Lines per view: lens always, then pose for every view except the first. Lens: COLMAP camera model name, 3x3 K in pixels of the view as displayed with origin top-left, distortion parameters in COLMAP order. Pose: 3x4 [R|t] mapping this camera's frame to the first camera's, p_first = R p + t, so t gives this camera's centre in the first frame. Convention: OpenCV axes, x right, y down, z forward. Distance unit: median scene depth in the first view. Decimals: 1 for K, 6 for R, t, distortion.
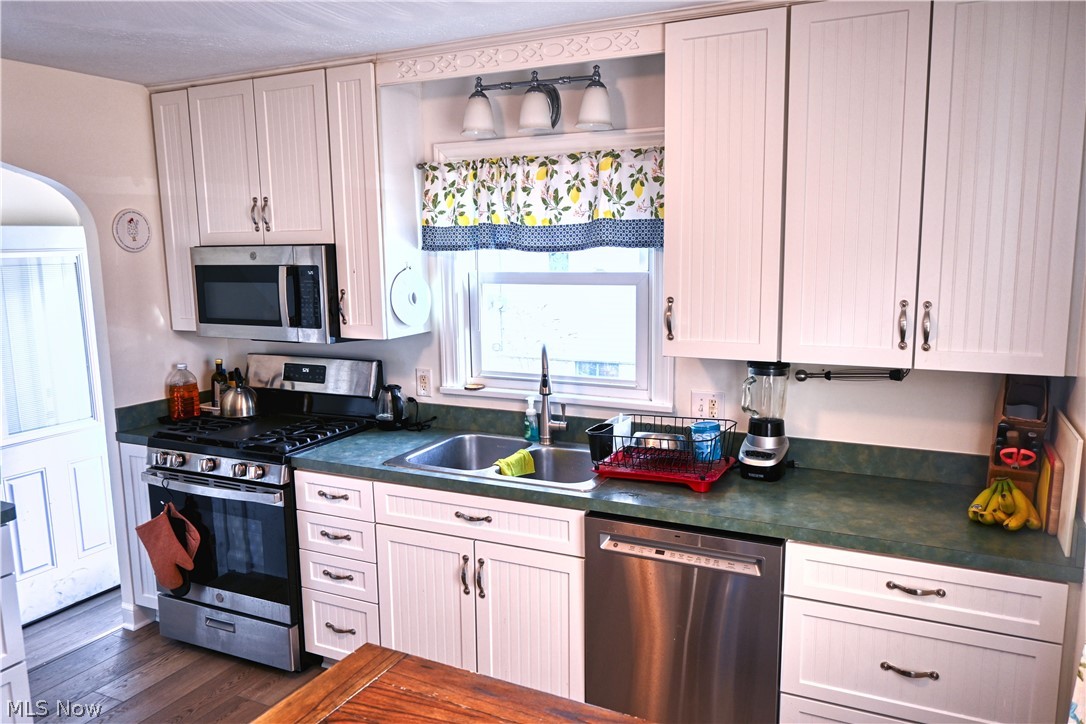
lens RADIAL K [[804.8, 0, 543.3], [0, 804.8, 363.5], [0, 0, 1]] dist [0.044023, -0.015922]
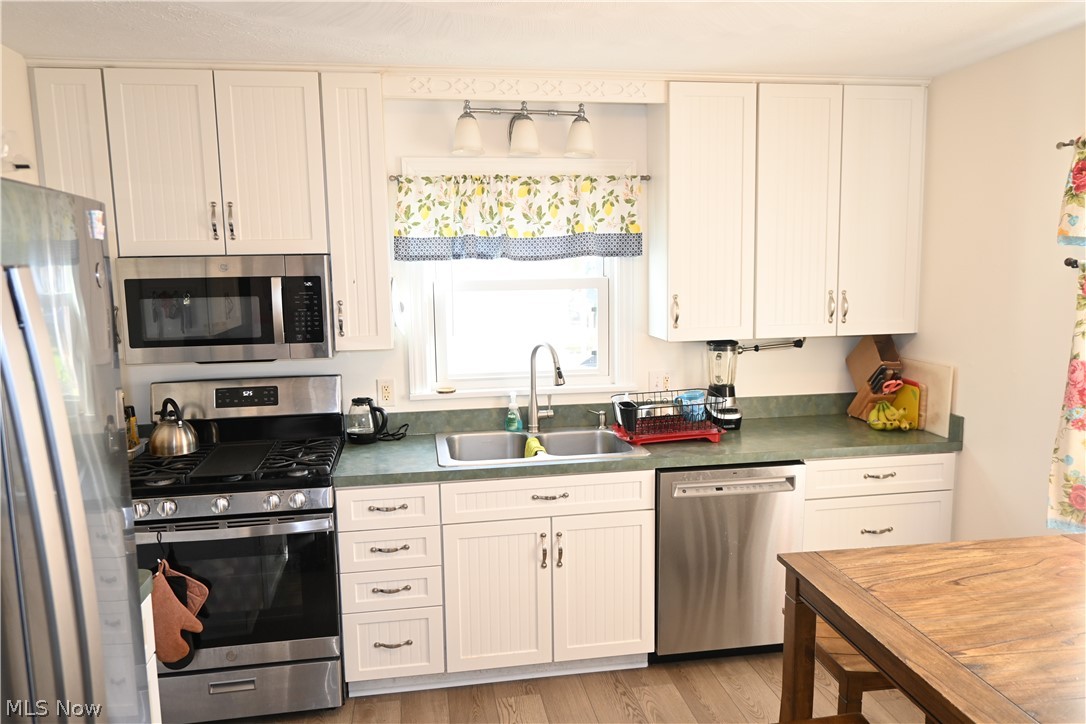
lens RADIAL K [[804.8, 0, 548.3], [0, 804.8, 364.1], [0, 0, 1]] dist [0.044023, -0.015922]
pose [[0.808208, -0.076692, 0.583882, -0.636484], [0.092043, 0.995749, 0.003384, 0.003638], [-0.581660, 0.051007, 0.811831, 0.076497]]
